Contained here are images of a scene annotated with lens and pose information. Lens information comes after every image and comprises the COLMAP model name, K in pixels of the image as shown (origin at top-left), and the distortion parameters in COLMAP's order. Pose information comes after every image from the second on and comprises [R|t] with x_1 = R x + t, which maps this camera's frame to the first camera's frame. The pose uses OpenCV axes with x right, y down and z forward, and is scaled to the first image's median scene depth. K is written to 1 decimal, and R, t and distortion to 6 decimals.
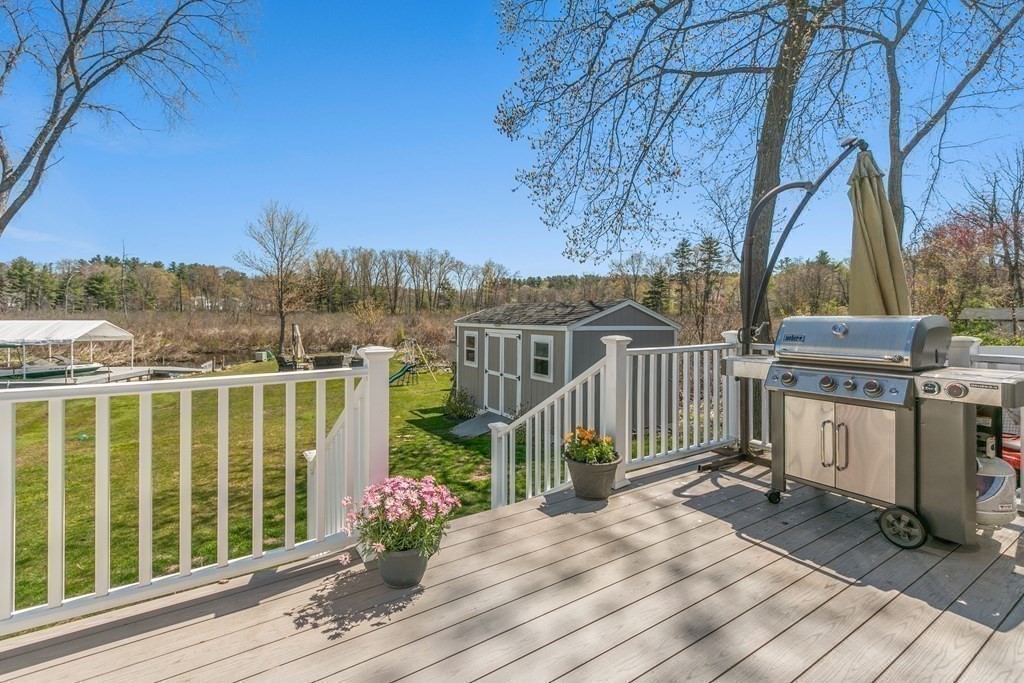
lens RADIAL K [[464.5, 0, 507.2], [0, 464.5, 311.7], [0, 0, 1]] dist [0.001926, 0.000333]
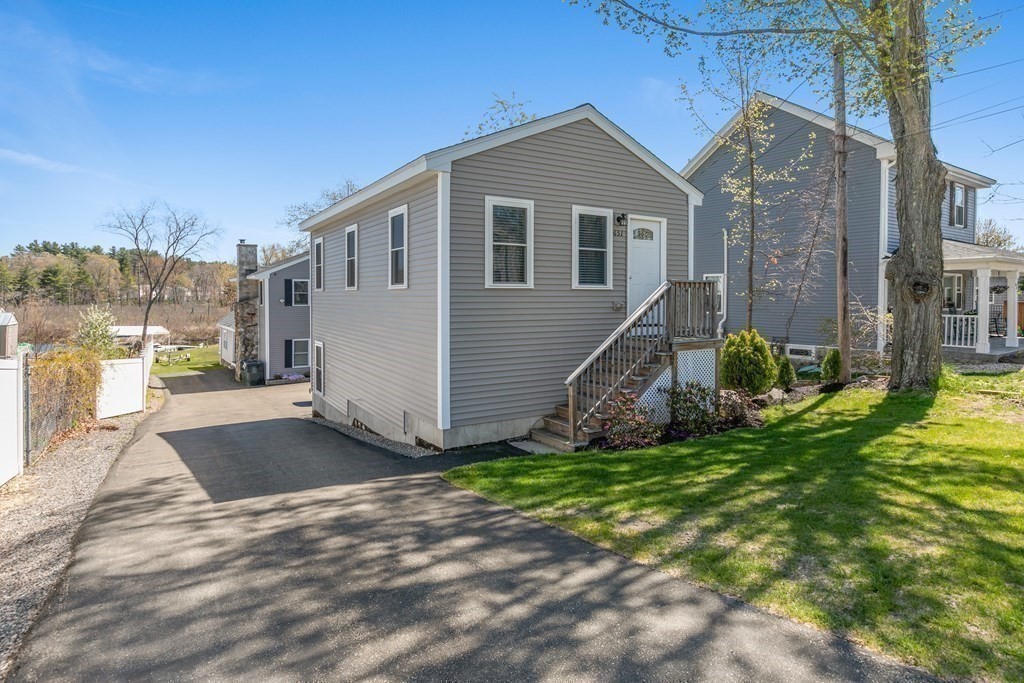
lens RADIAL K [[559.0, 0, 499.9], [0, 559.0, 299.2], [0, 0, 1]] dist [0.006037, 0.000787]
pose [[0.999999, 0.000012, -0.001671, 0.092659], [0.000000, 0.999972, 0.007476, -0.014580], [0.001671, -0.007476, 0.999971, -0.194887]]
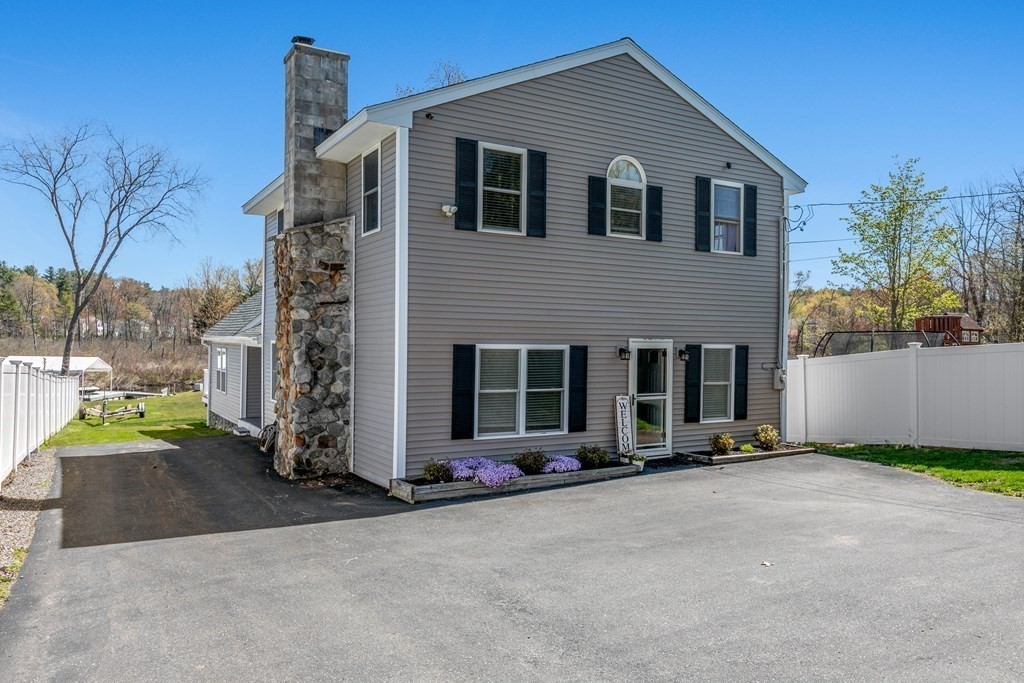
lens RADIAL K [[732.5, 0, 511.0], [0, 732.5, 345.3], [0, 0, 1]] dist [-0.011864, -0.001815]
pose [[0.998902, 0.011163, -0.045502, 0.049992], [-0.010842, 0.999915, 0.007275, -0.004853], [0.045579, -0.006774, 0.998938, -0.117254]]
